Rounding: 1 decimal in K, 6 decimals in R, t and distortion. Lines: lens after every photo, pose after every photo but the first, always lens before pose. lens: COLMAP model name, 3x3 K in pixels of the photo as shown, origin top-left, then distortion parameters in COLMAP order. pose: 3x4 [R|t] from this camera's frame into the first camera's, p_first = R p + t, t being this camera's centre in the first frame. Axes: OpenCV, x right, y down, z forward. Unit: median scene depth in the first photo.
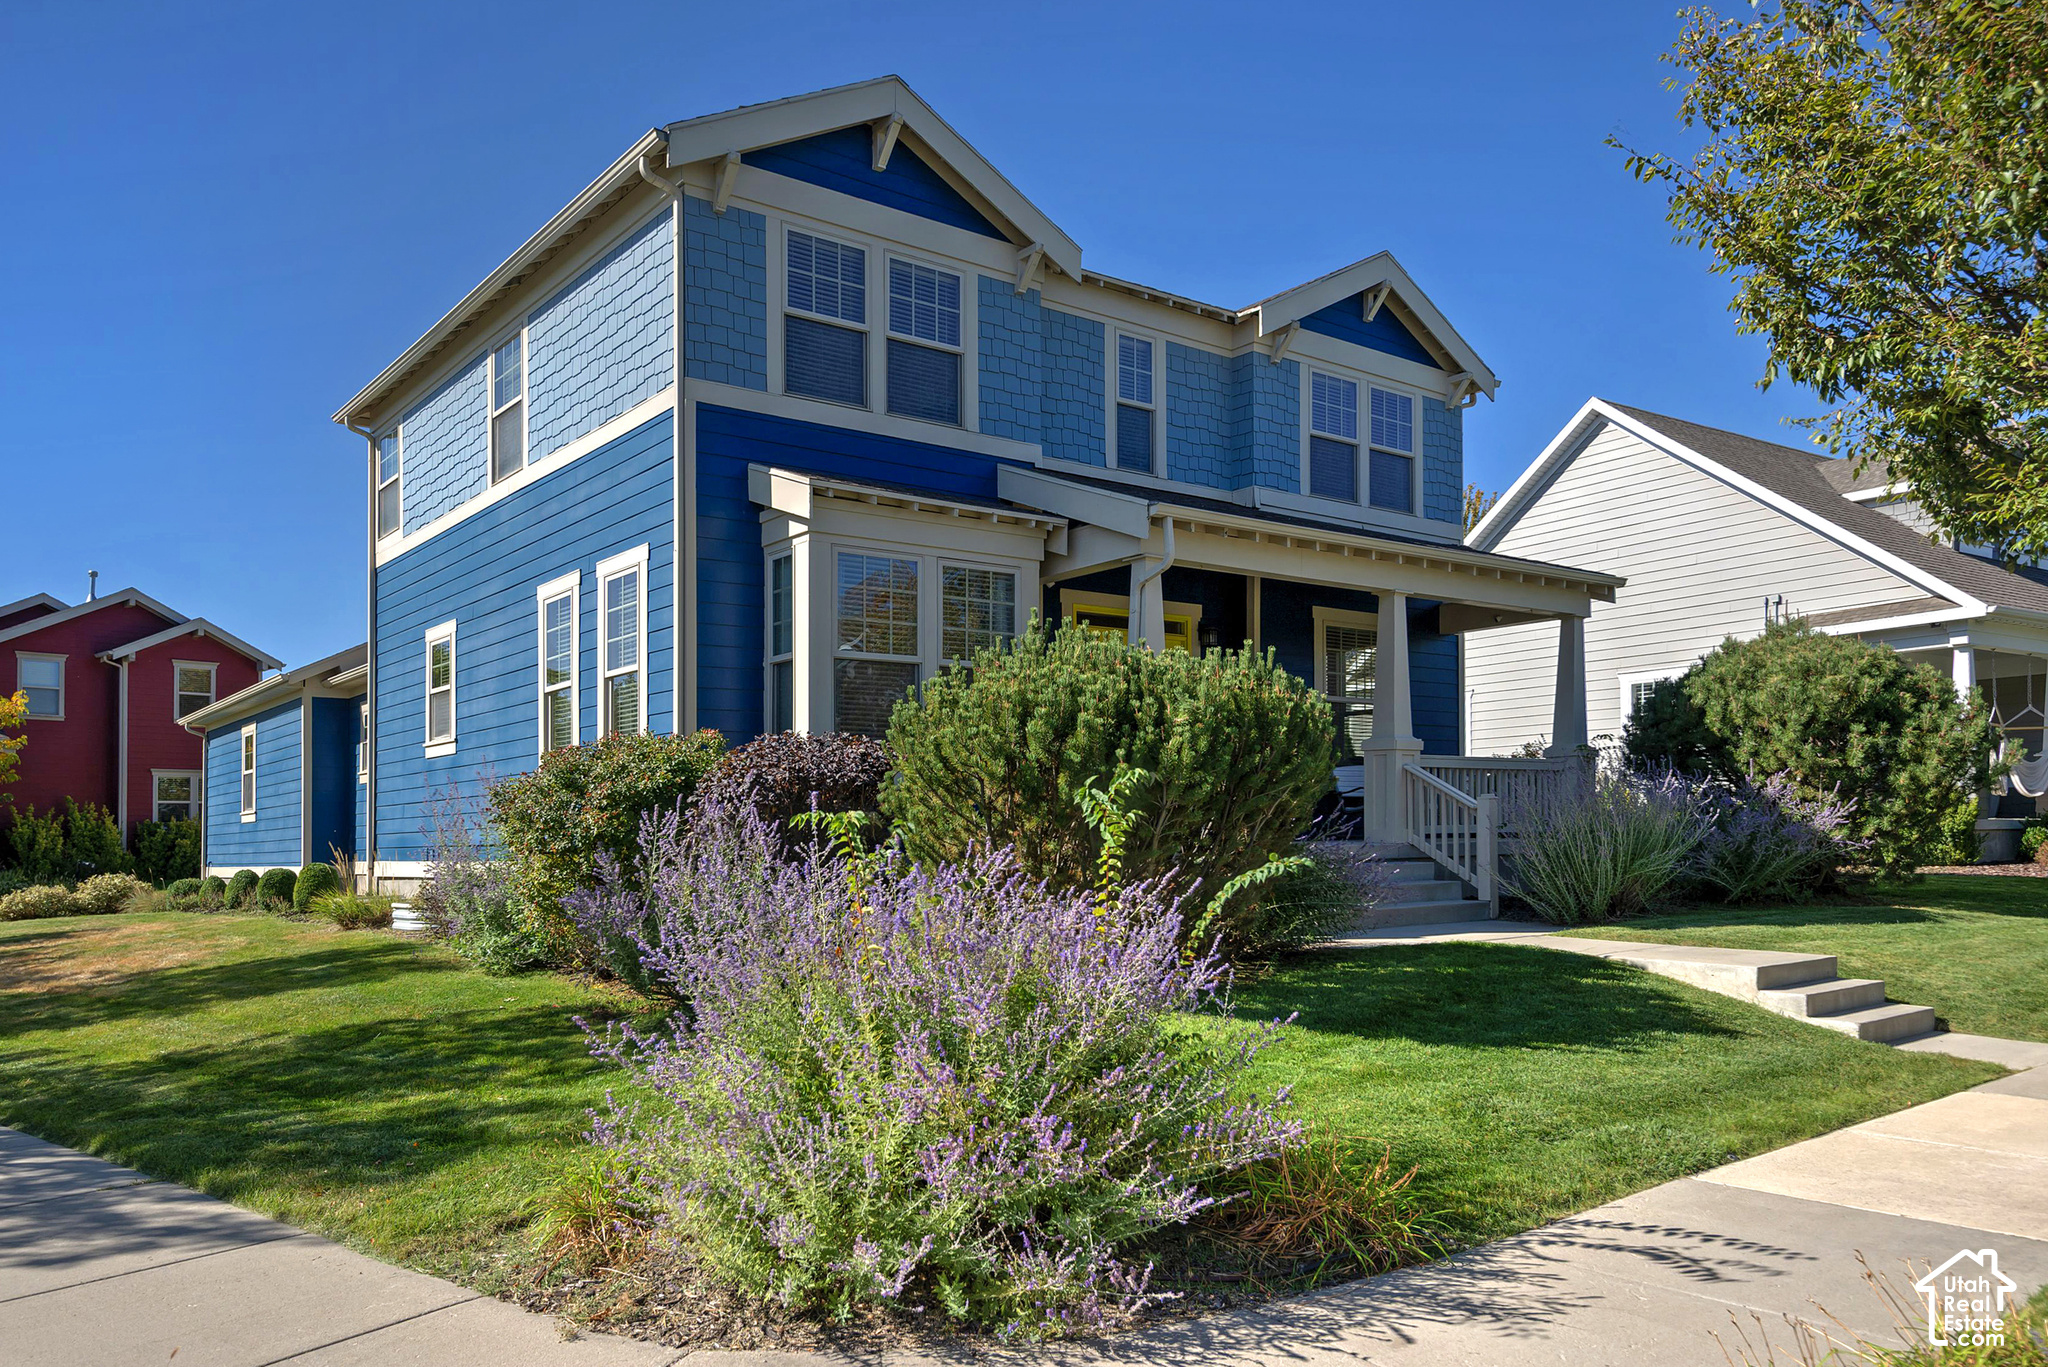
lens RADIAL K [[1422.7, 0, 1067.2], [0, 1422.7, 796.6], [0, 0, 1]] dist [0.019369, -0.007664]
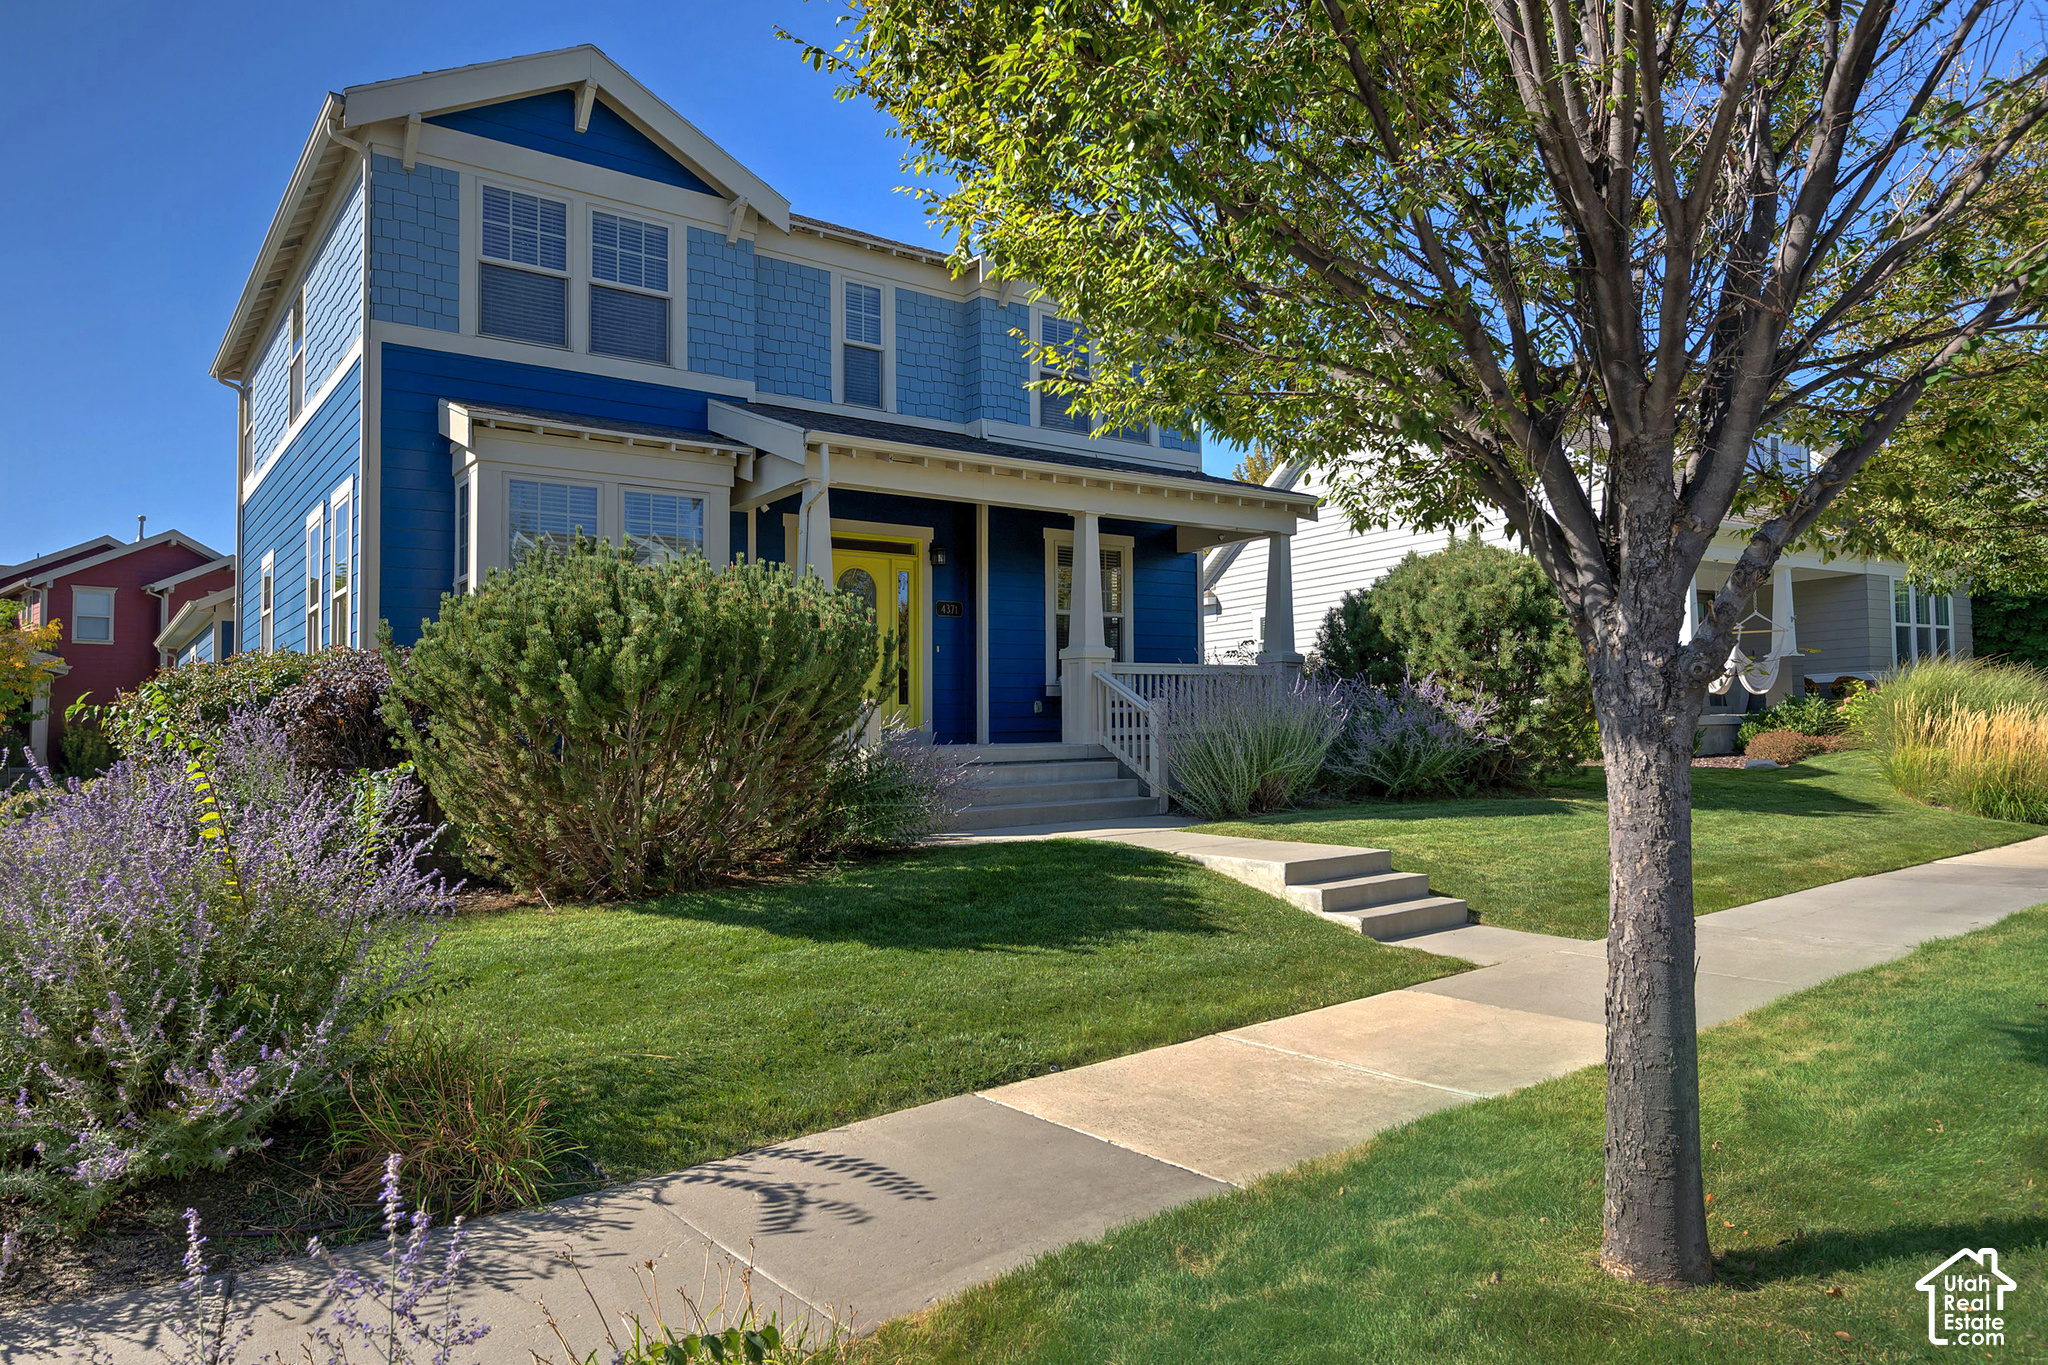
lens RADIAL K [[1231.4, 0, 1016.9], [0, 1231.4, 679.0], [0, 0, 1]] dist [0.017996, -0.008775]
pose [[0.999810, -0.010258, -0.016592, 0.207044], [0.009950, 0.999779, -0.018508, 0.000142], [0.016778, 0.018339, 0.999691, 0.067344]]
